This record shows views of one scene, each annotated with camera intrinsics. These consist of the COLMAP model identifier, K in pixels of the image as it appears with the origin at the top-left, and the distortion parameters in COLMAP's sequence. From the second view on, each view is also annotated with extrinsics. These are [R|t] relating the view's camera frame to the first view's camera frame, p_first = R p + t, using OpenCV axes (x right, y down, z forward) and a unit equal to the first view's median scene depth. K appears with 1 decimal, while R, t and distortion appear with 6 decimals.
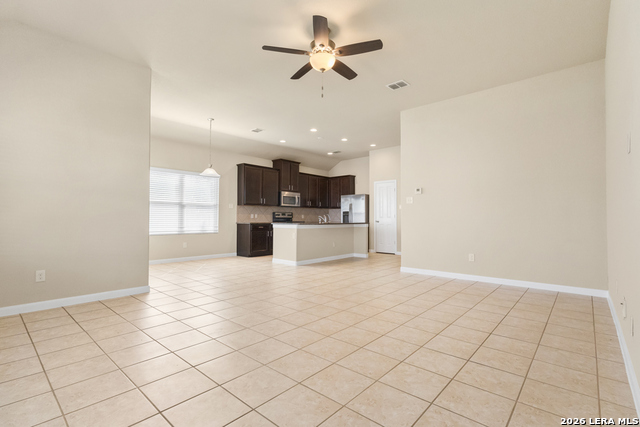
lens RADIAL K [[304.5, 0, 319.6], [0, 304.5, 216.4], [0, 0, 1]] dist [-0.003308, -0.000085]
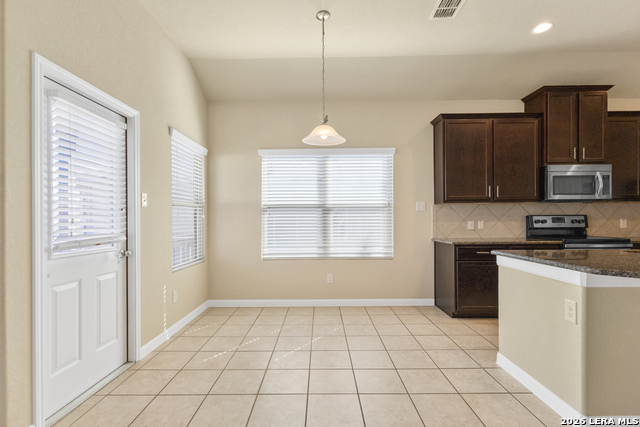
lens RADIAL K [[304.5, 0, 314.7], [0, 304.5, 219.5], [0, 0, 1]] dist [-0.003308, -0.000085]
pose [[0.656528, -0.007709, -0.754262, -0.022468], [0.016779, 0.999850, 0.004385, -0.015041], [0.754115, -0.015535, 0.656559, 0.480716]]
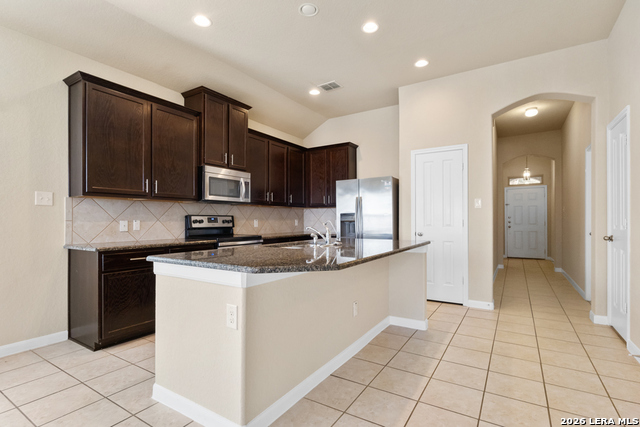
lens RADIAL K [[311.5, 0, 323.6], [0, 311.5, 219.6], [0, 0, 1]] dist [0.005304, 0.000208]
pose [[0.984420, -0.003626, 0.175798, -0.040093], [0.002172, 0.999962, 0.008461, -0.010959], [-0.175822, -0.007947, 0.984390, 0.539408]]
